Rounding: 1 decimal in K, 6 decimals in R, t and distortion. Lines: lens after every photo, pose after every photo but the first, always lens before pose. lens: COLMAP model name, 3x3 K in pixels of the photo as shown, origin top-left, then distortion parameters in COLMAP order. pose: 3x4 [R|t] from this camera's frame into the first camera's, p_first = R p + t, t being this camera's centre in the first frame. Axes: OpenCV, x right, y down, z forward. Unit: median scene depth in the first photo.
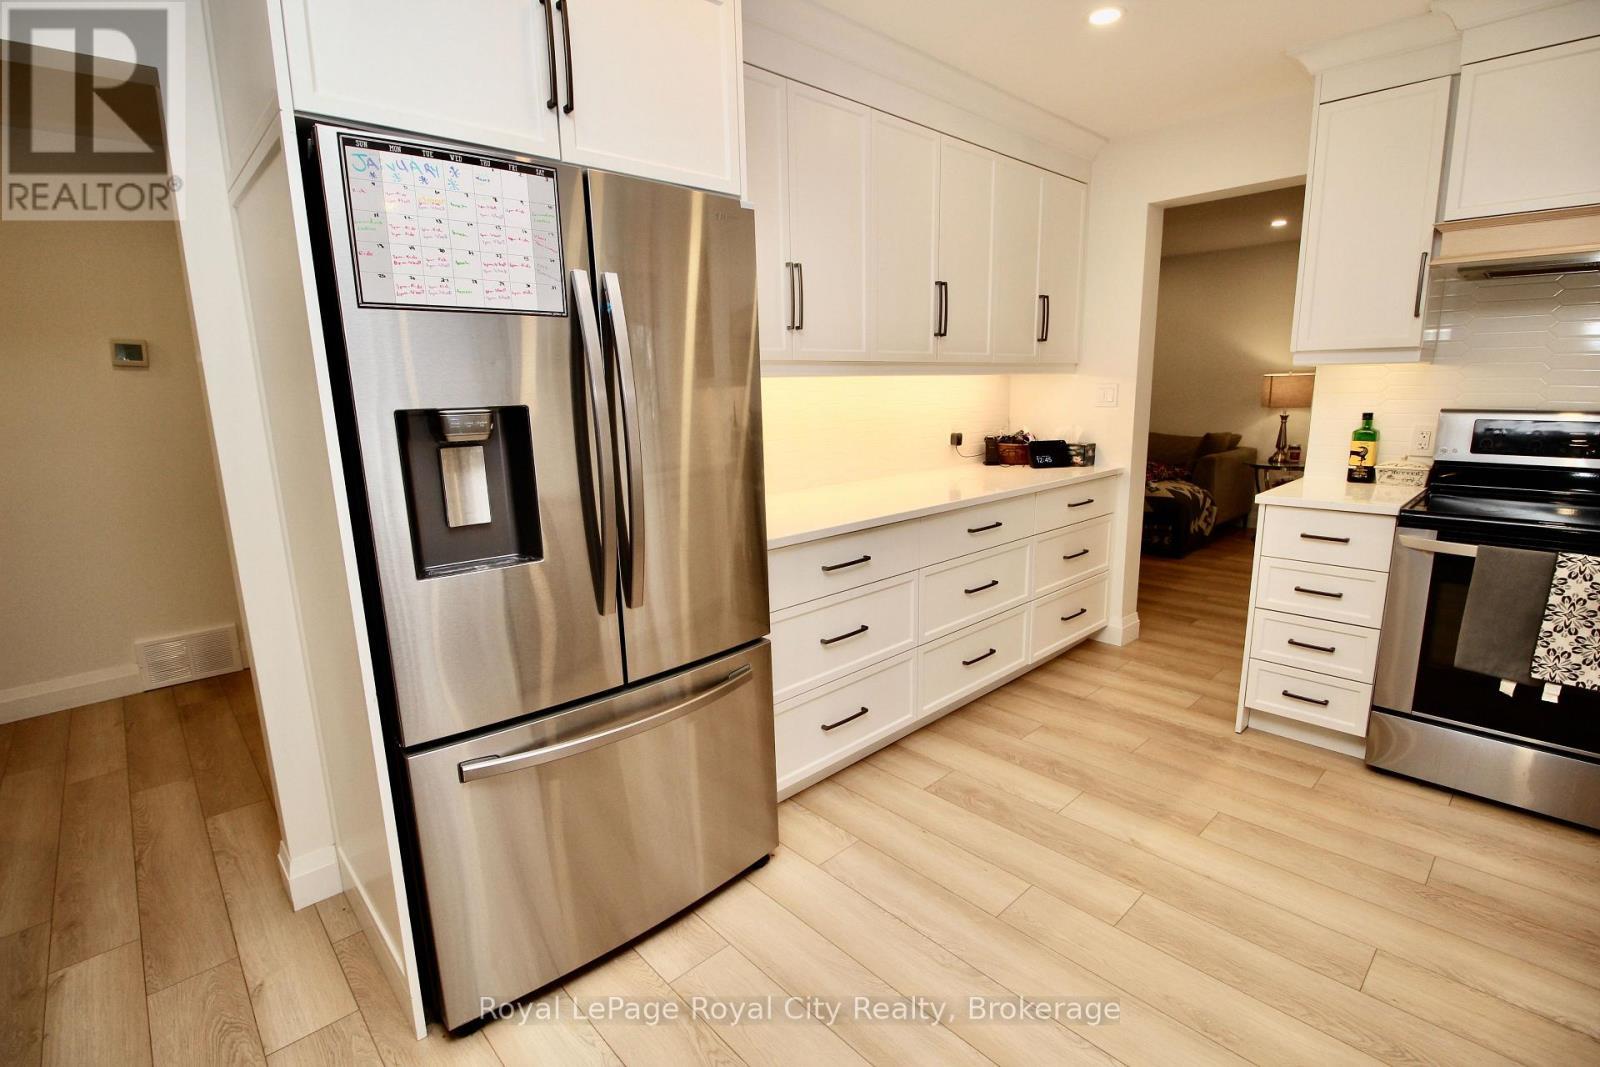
lens RADIAL K [[746.0, 0, 795.7], [0, 746.0, 537.5], [0, 0, 1]] dist [-0.011424, -0.006989]
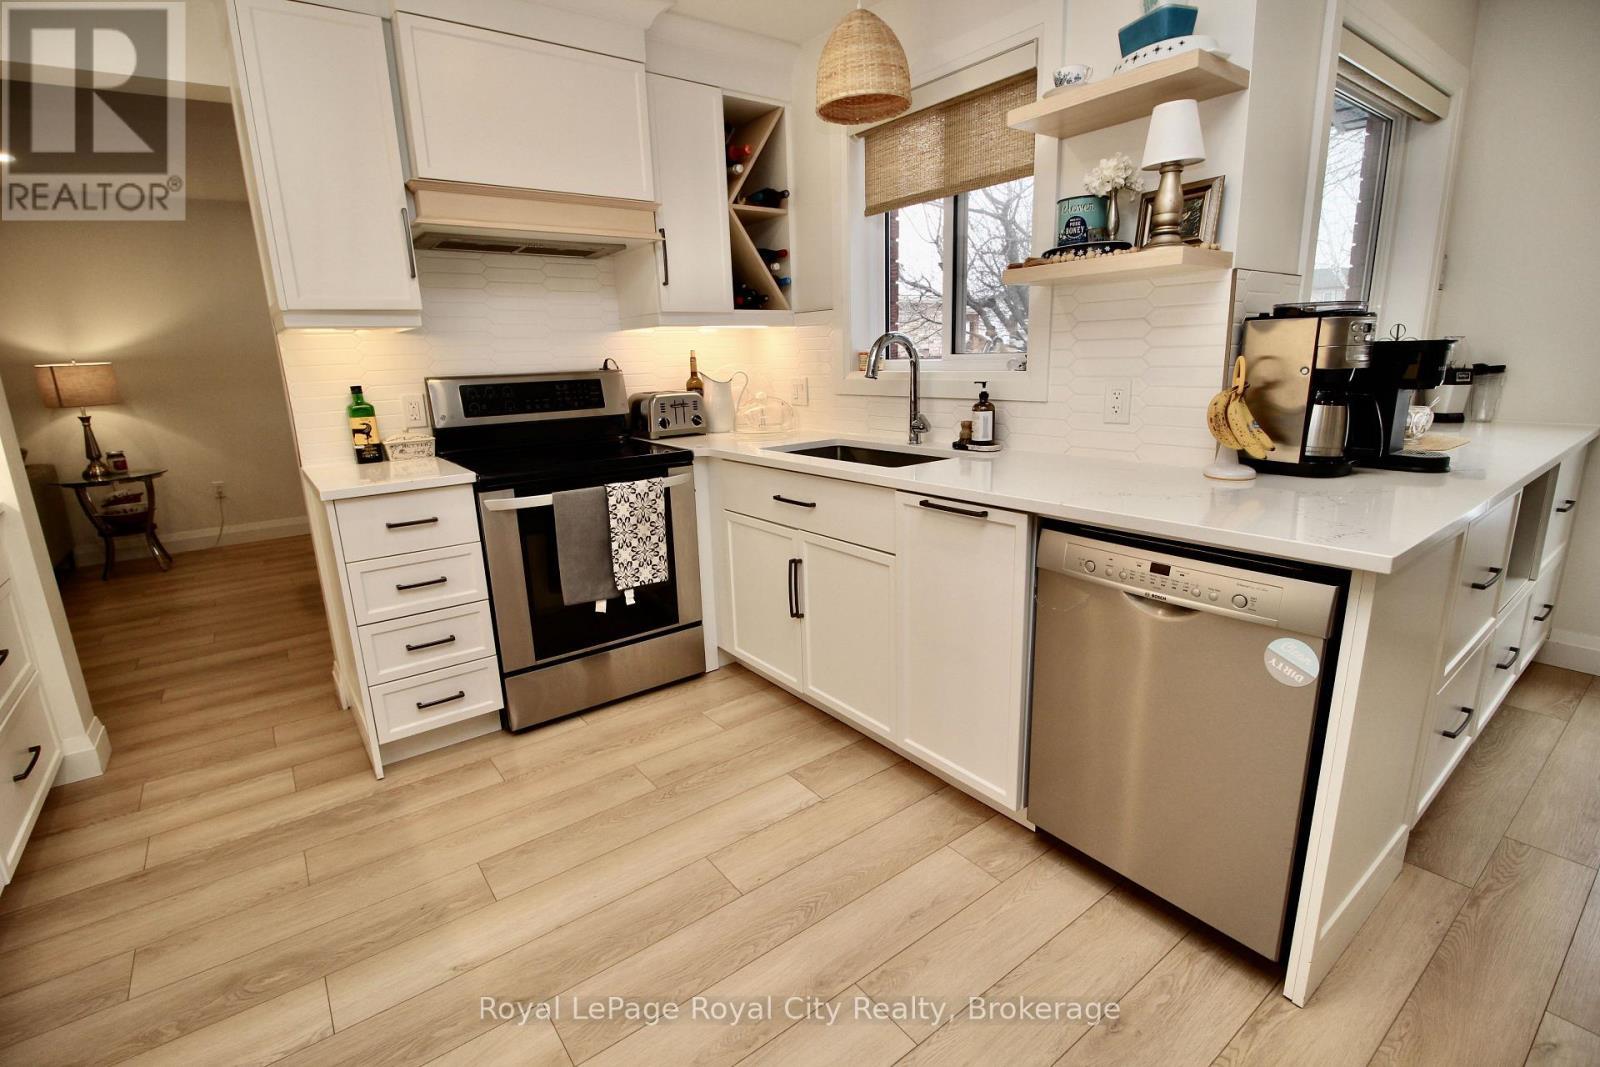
lens RADIAL K [[746.0, 0, 805.6], [0, 746.0, 535.0], [0, 0, 1]] dist [-0.011424, -0.006989]
pose [[0.090849, -0.216939, 0.971948, -0.101891], [0.227447, 0.954709, 0.191832, -0.045955], [-0.969543, 0.203639, 0.136076, 0.400360]]
